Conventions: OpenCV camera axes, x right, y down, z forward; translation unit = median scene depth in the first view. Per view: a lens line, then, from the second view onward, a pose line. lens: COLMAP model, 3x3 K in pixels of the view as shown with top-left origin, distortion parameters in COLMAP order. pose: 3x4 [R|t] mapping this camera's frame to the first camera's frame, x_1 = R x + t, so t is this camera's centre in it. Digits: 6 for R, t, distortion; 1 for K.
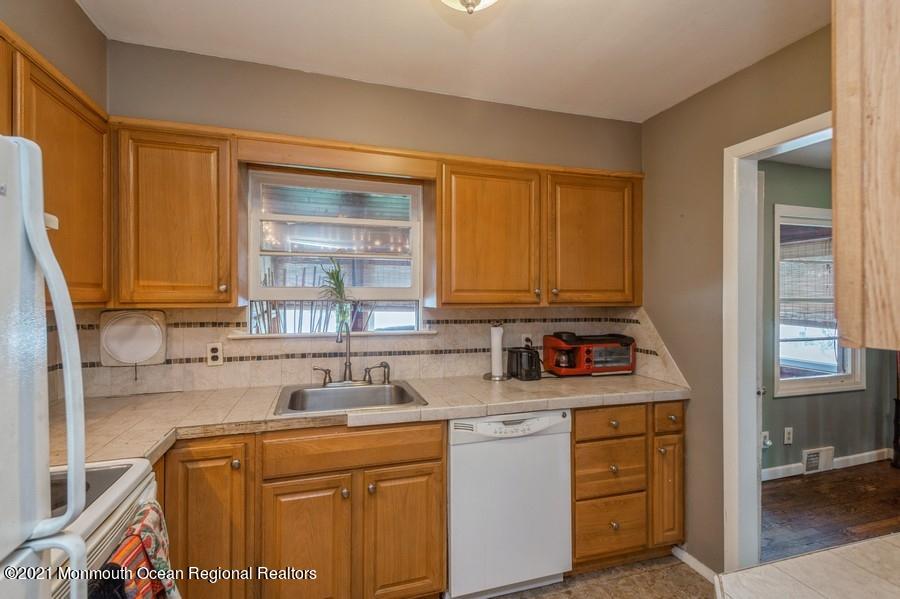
lens RADIAL K [[420.6, 0, 450.5], [0, 420.6, 298.4], [0, 0, 1]] dist [0.010313, -0.000029]
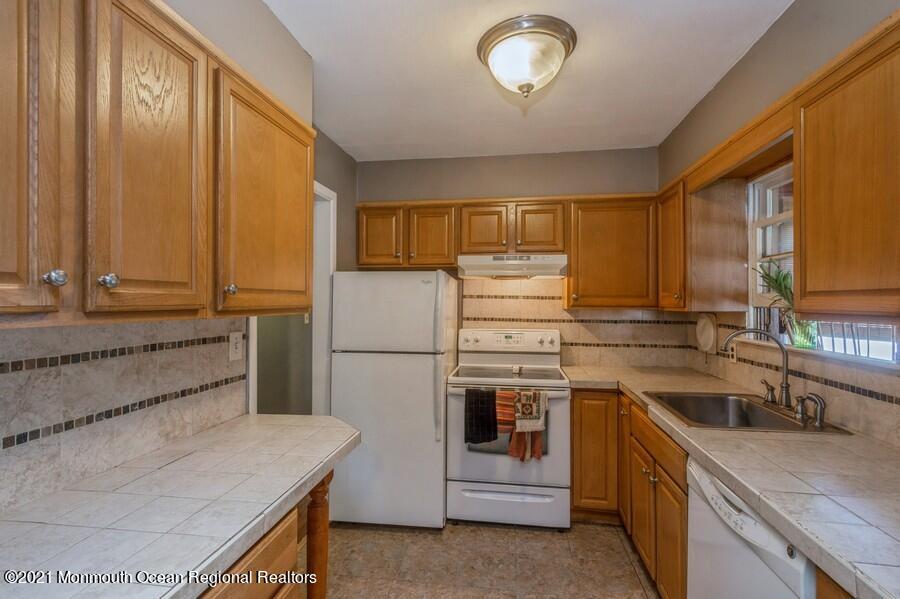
lens RADIAL K [[420.6, 0, 451.2], [0, 420.6, 299.1], [0, 0, 1]] dist [0.010313, -0.000029]
pose [[-0.443704, -0.009450, -0.896124, 0.818502], [-0.004442, 0.999955, -0.008346, -0.002206], [0.896162, 0.000278, -0.443726, 0.815371]]
